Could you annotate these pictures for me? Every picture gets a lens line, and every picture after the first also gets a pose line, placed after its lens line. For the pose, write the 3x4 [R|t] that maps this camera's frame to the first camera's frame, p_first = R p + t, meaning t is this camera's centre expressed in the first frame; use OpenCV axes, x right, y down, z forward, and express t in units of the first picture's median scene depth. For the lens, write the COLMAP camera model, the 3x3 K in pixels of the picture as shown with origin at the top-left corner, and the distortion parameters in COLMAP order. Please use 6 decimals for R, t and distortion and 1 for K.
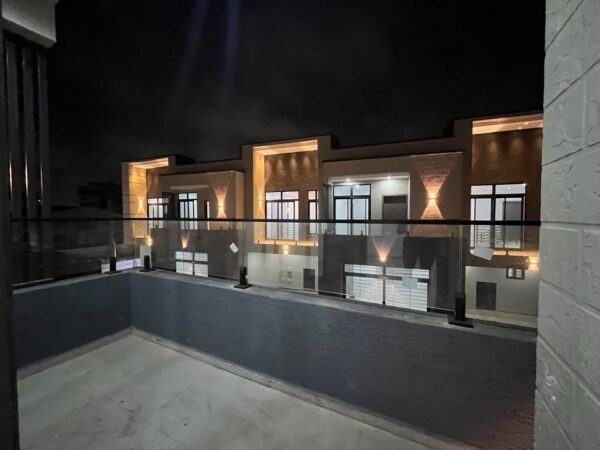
lens RADIAL K [[242.2, 0, 302.2], [0, 242.2, 228.1], [0, 0, 1]] dist [-0.003521, -0.000272]
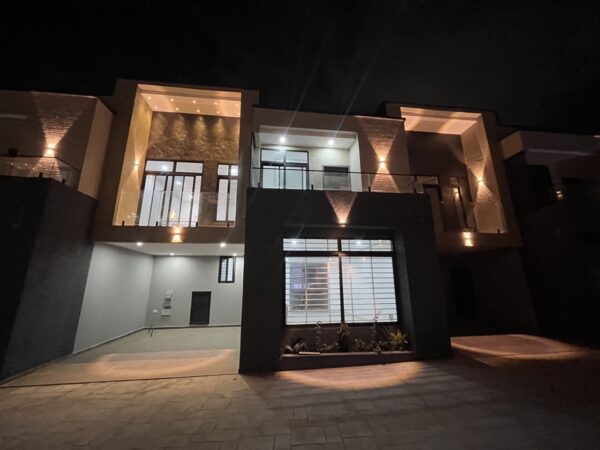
lens RADIAL K [[242.2, 0, 302.4], [0, 242.2, 225.9], [0, 0, 1]] dist [-0.003521, -0.000272]
pose [[0.881349, 0.103148, 0.461069, -0.068693], [0.028569, 0.962458, -0.269925, 0.229917], [-0.471602, 0.251070, 0.845314, 0.317473]]
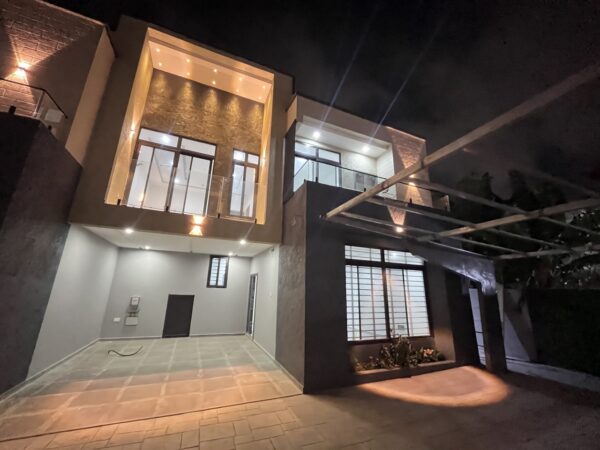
lens RADIAL K [[242.2, 0, 297.6], [0, 242.2, 225.4], [0, 0, 1]] dist [-0.003521, -0.000272]
pose [[0.723274, 0.202633, 0.660162, -0.226014], [-0.005997, 0.957787, -0.287417, 0.216047], [-0.690535, 0.203922, 0.693958, 0.495984]]
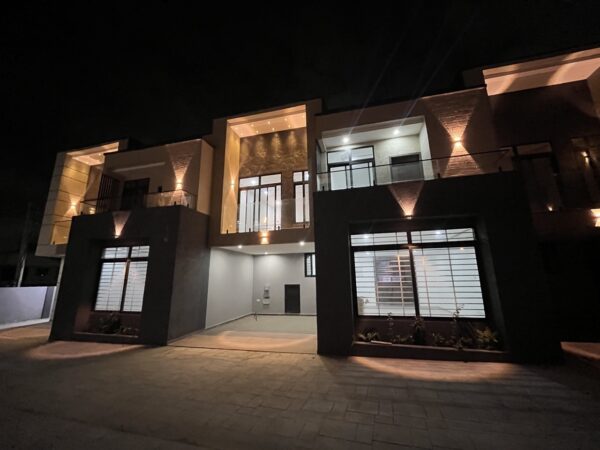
lens RADIAL K [[242.2, 0, 302.6], [0, 242.2, 227.6], [0, 0, 1]] dist [-0.003521, -0.000272]
pose [[0.993654, 0.010563, 0.111985, -0.034050], [0.017898, 0.968049, -0.250121, 0.234538], [-0.111049, 0.250538, 0.961717, 0.258870]]
